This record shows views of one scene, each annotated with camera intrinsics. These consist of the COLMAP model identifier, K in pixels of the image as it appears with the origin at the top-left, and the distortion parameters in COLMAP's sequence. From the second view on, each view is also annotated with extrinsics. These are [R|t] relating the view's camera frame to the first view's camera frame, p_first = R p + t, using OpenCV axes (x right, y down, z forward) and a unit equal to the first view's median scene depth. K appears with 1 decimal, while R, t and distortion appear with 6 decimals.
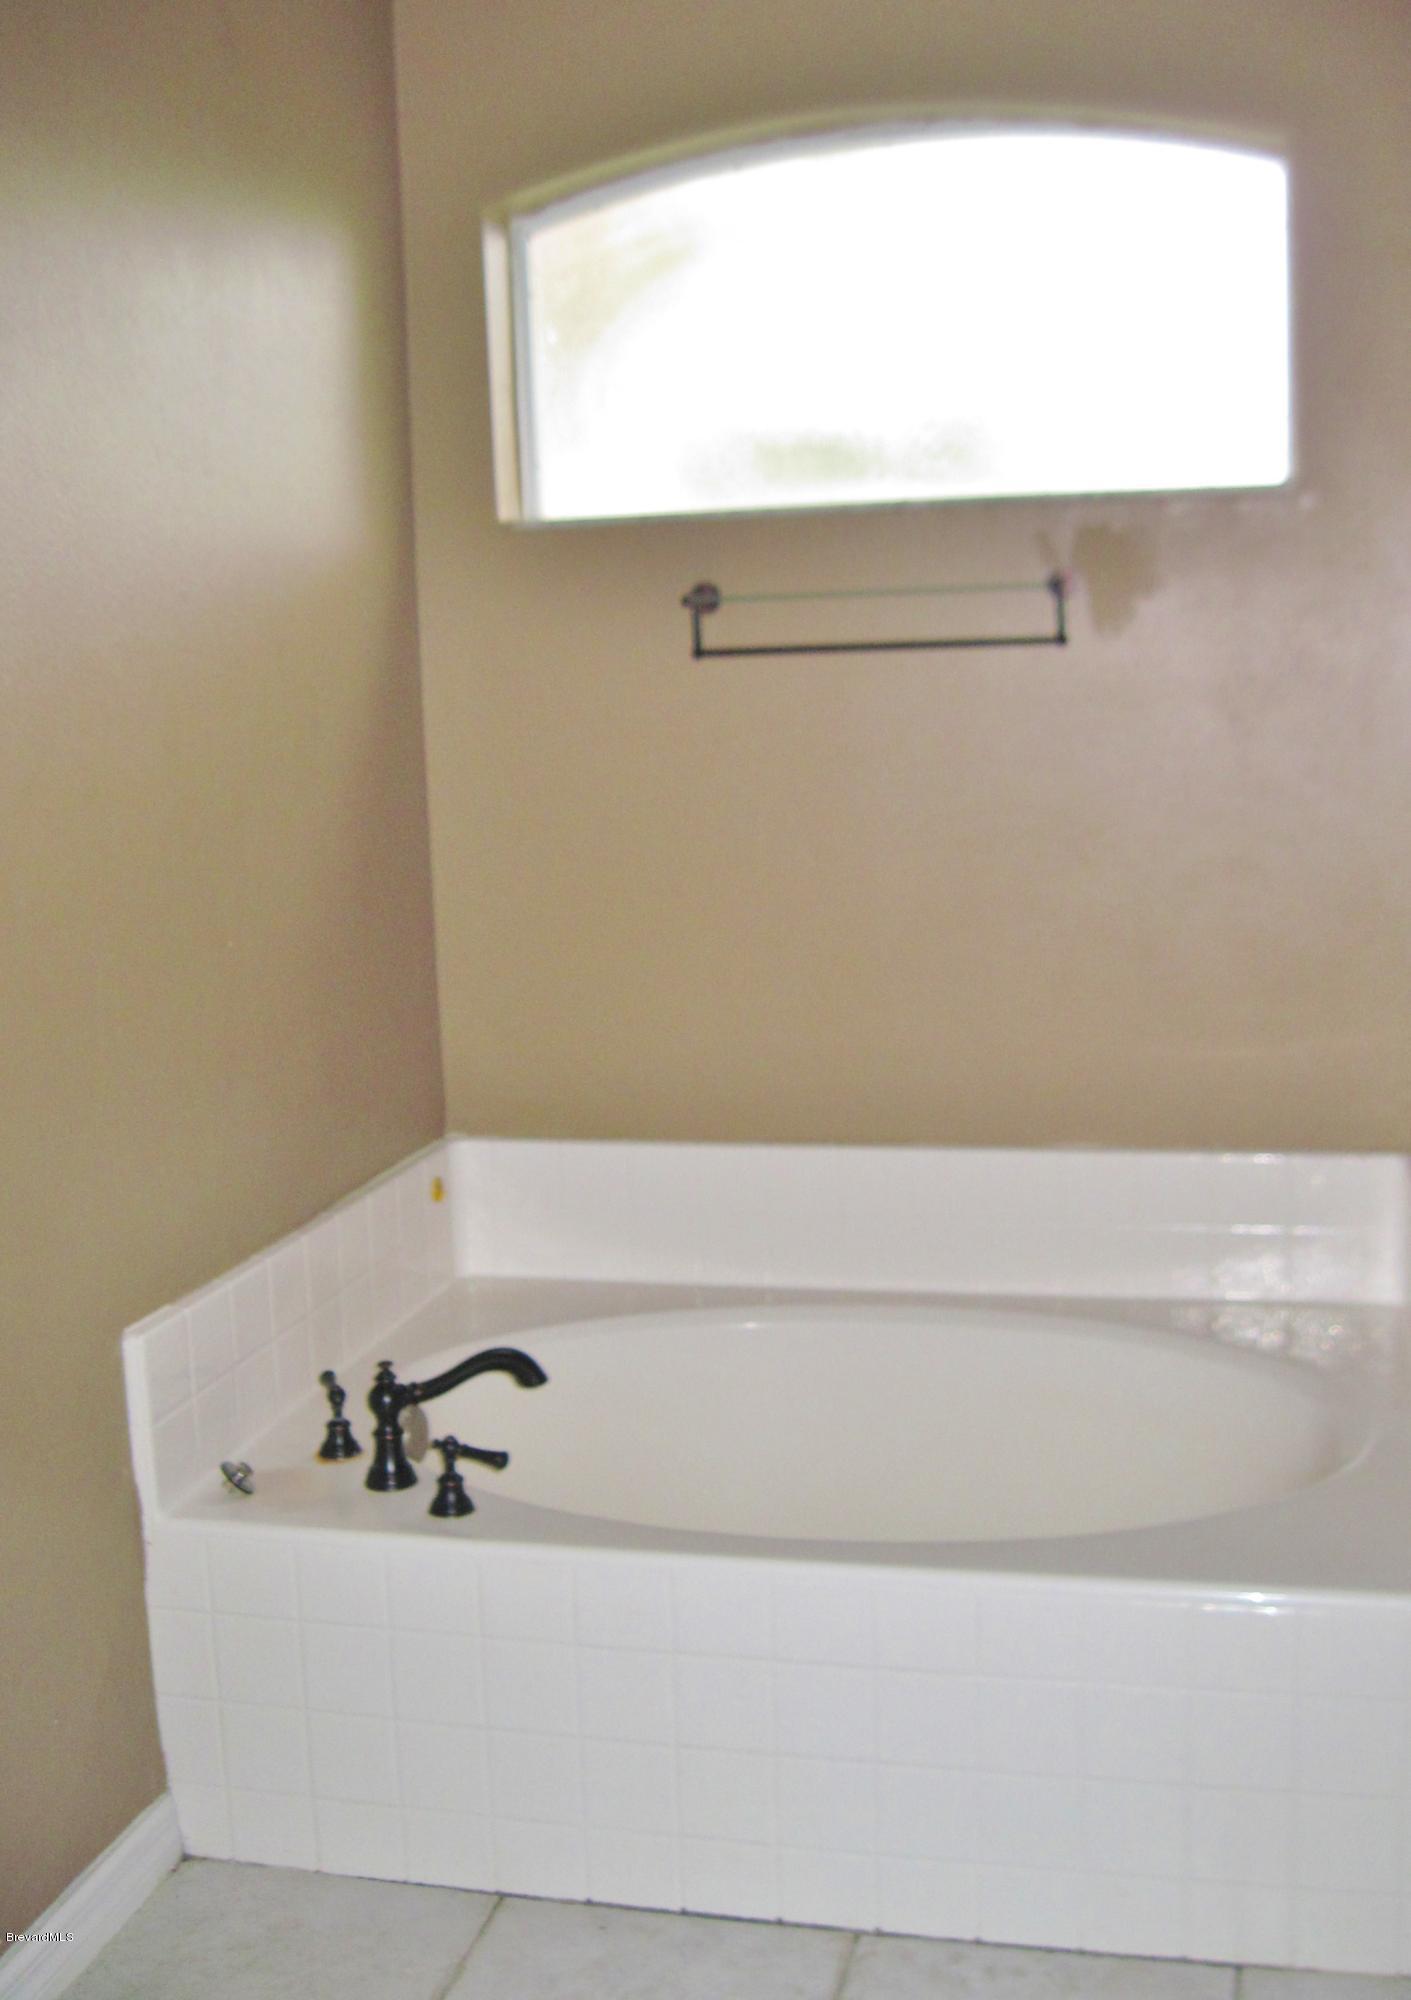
lens RADIAL K [[2124.1, 0, 757.9], [0, 2124.1, 999.7], [0, 0, 1]] dist [-0.083251, 0.000000]
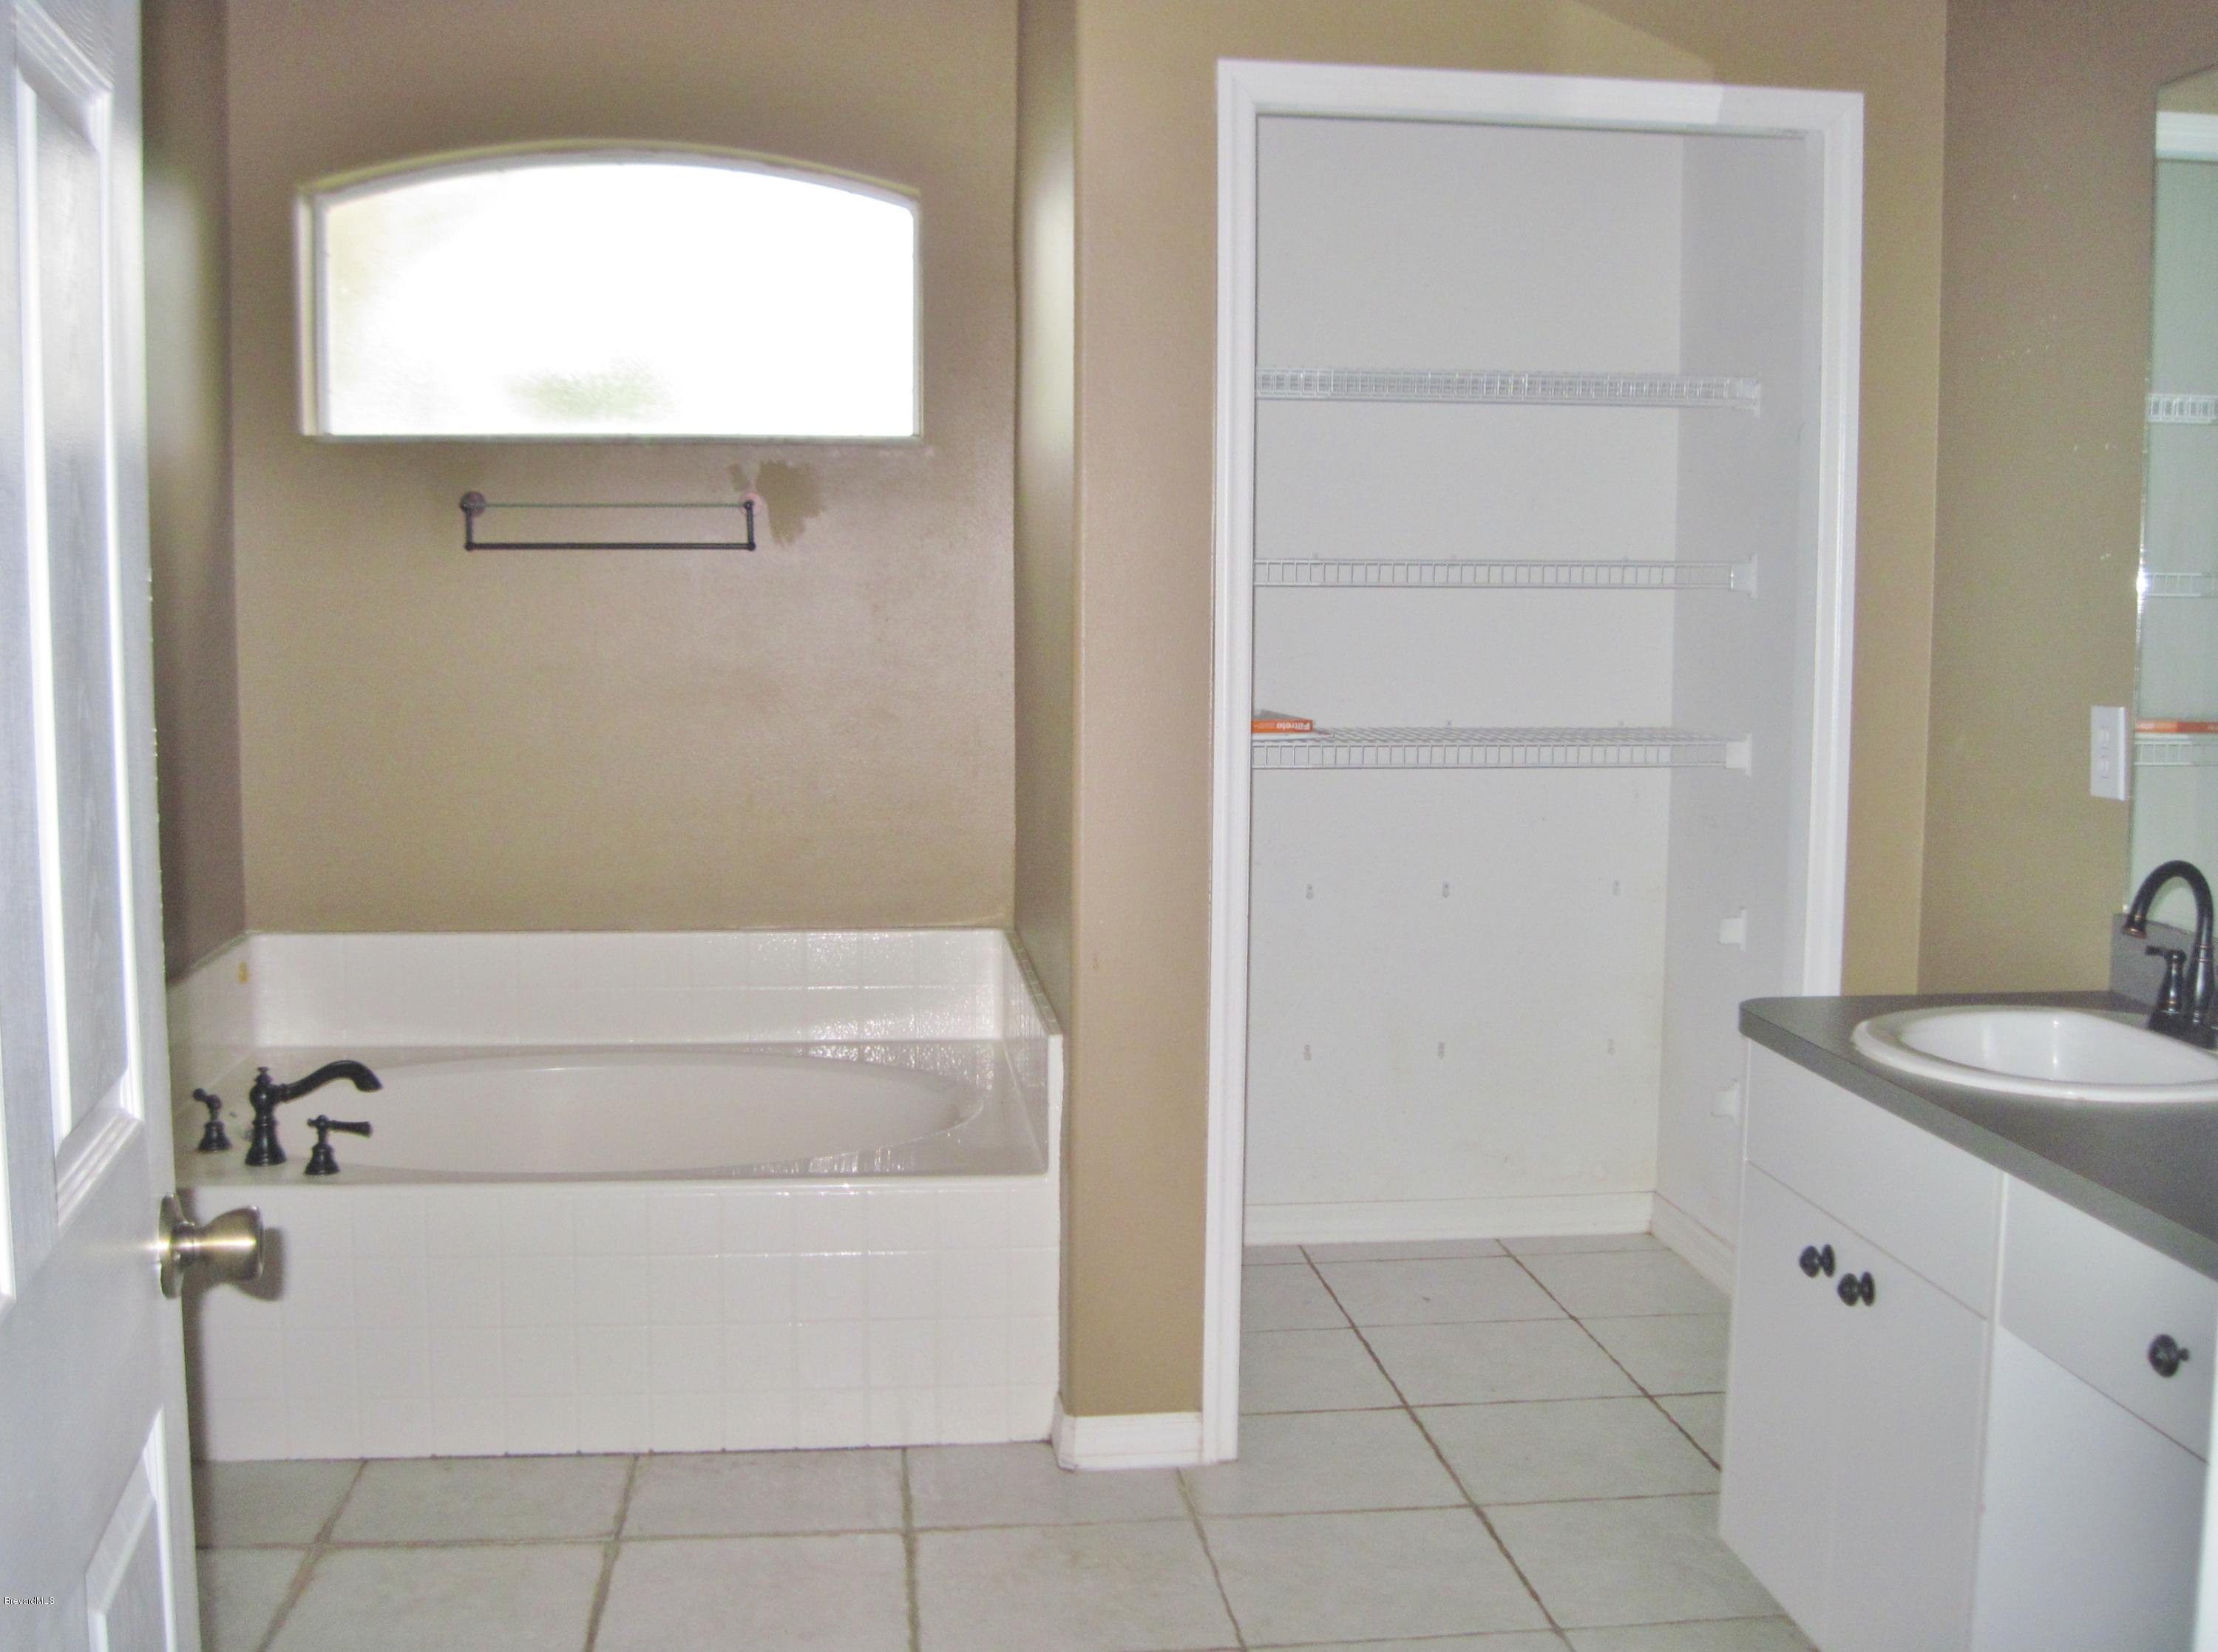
lens RADIAL K [[2265.4, 0, 1093.8], [0, 2265.4, 822.9], [0, 0, 1]] dist [-0.104085, 0.000000]
pose [[0.943591, 0.004562, 0.331083, -0.128282], [0.012361, 0.998723, -0.048988, 0.080625], [-0.330883, 0.050317, 0.942329, -0.425117]]
